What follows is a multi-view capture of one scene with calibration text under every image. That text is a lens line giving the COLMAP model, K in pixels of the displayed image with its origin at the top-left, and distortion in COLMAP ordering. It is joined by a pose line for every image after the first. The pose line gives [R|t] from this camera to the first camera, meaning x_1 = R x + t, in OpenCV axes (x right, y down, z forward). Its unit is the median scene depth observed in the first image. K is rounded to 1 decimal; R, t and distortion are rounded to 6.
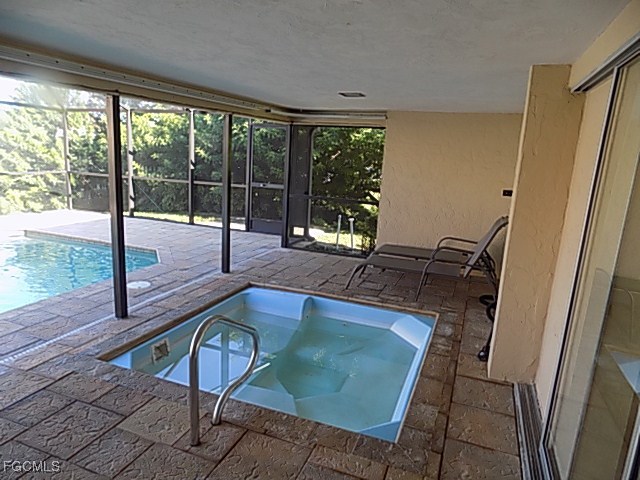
lens RADIAL K [[428.1, 0, 313.3], [0, 428.1, 235.5], [0, 0, 1]] dist [-0.075784, 0.067520]
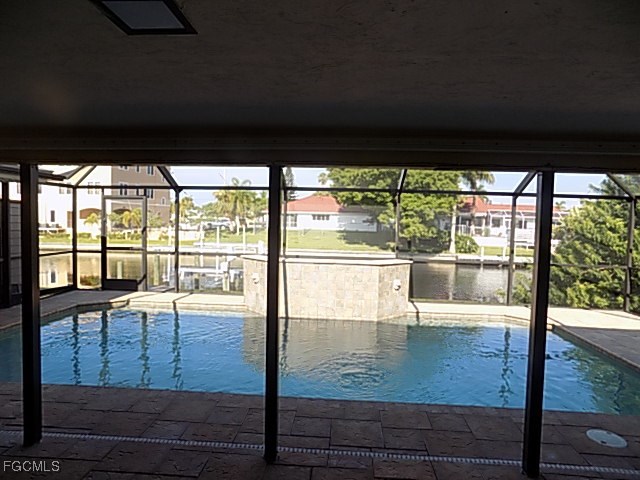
lens RADIAL K [[428.1, 0, 318.0], [0, 428.1, 236.8], [0, 0, 1]] dist [-0.075784, 0.067520]
pose [[0.304761, -0.003444, -0.952423, 0.033329], [-0.199509, 0.977577, -0.067375, -0.022740], [0.931299, 0.210550, 0.297240, 0.112117]]
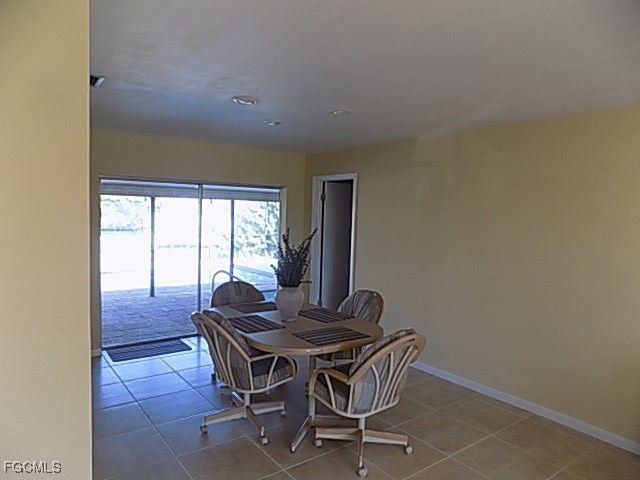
lens RADIAL K [[428.1, 0, 318.4], [0, 428.1, 238.5], [0, 0, 1]] dist [-0.075784, 0.067520]
pose [[0.858211, -0.007472, -0.513243, 0.414417], [-0.077104, 0.986672, -0.143294, 0.082638], [0.507473, 0.162550, 0.846197, -0.307782]]
